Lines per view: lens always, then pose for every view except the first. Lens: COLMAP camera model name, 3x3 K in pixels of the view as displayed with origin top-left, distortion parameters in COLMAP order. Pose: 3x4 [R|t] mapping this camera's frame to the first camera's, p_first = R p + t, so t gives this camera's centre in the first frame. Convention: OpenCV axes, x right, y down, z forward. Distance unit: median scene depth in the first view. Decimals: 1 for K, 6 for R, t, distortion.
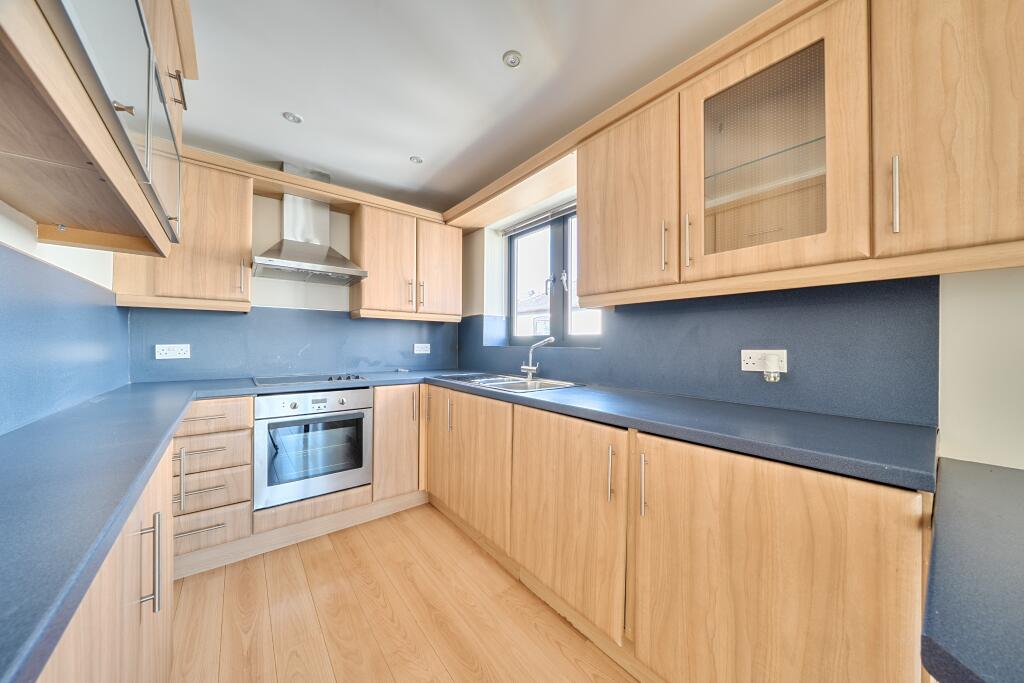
lens RADIAL K [[350.0, 0, 513.0], [0, 350.0, 342.6], [0, 0, 1]] dist [-0.001579, -0.000210]
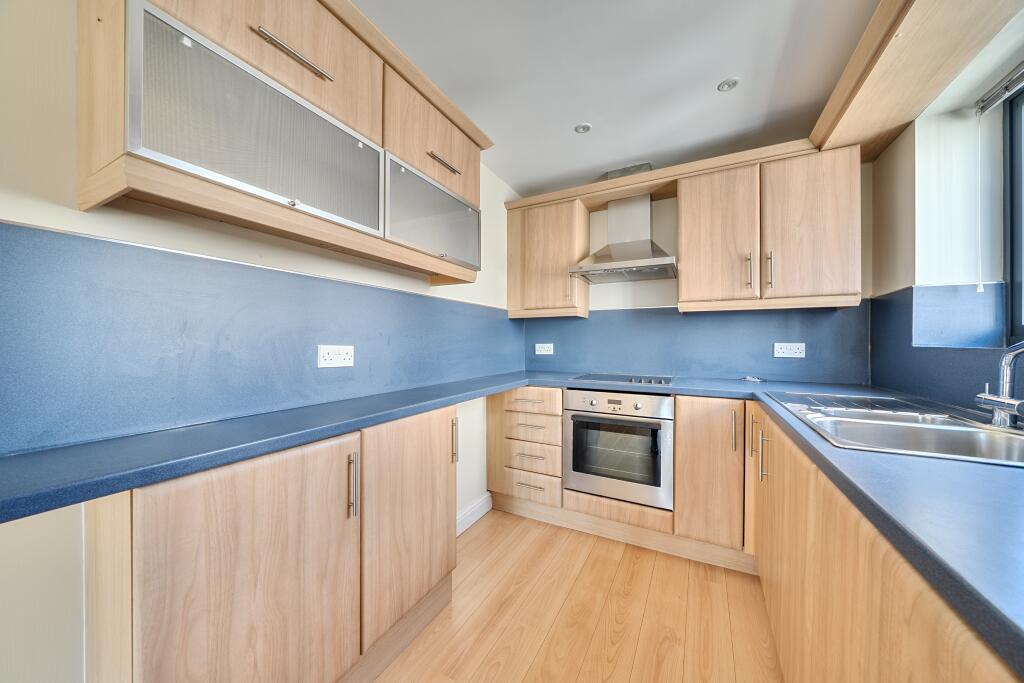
lens RADIAL K [[350.0, 0, 511.0], [0, 350.0, 342.7], [0, 0, 1]] dist [-0.001579, -0.000210]
pose [[0.393997, -0.003342, -0.919106, 0.206420], [0.004290, 0.999989, -0.001797, 0.002587], [0.919102, -0.003235, 0.394007, 0.315324]]
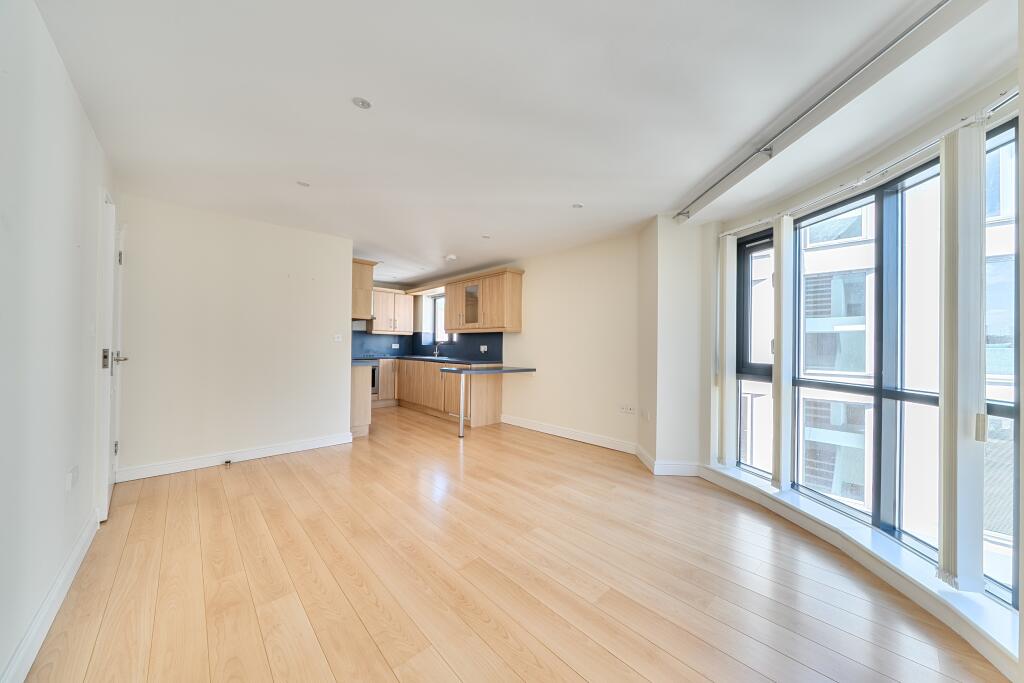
lens RADIAL K [[350.0, 0, 519.3], [0, 350.0, 338.3], [0, 0, 1]] dist [-0.001579, -0.000210]
pose [[0.994925, 0.004309, 0.100529, 0.435786], [-0.002278, 0.999791, -0.020309, 0.014157], [-0.100595, 0.019977, 0.994727, -1.883071]]
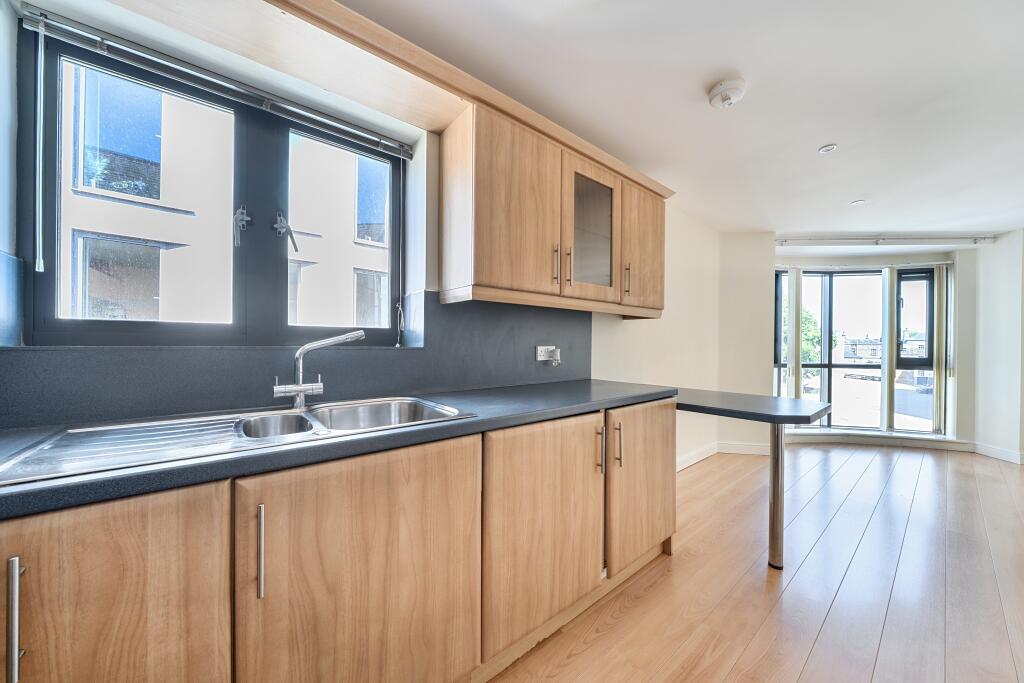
lens RADIAL K [[350.0, 0, 532.3], [0, 350.0, 338.7], [0, 0, 1]] dist [-0.001579, -0.000210]
pose [[-0.033997, -0.001728, 0.999420, -0.503423], [-0.015154, 0.999884, 0.001213, -0.006631], [-0.999307, -0.015104, -0.034020, 0.698987]]
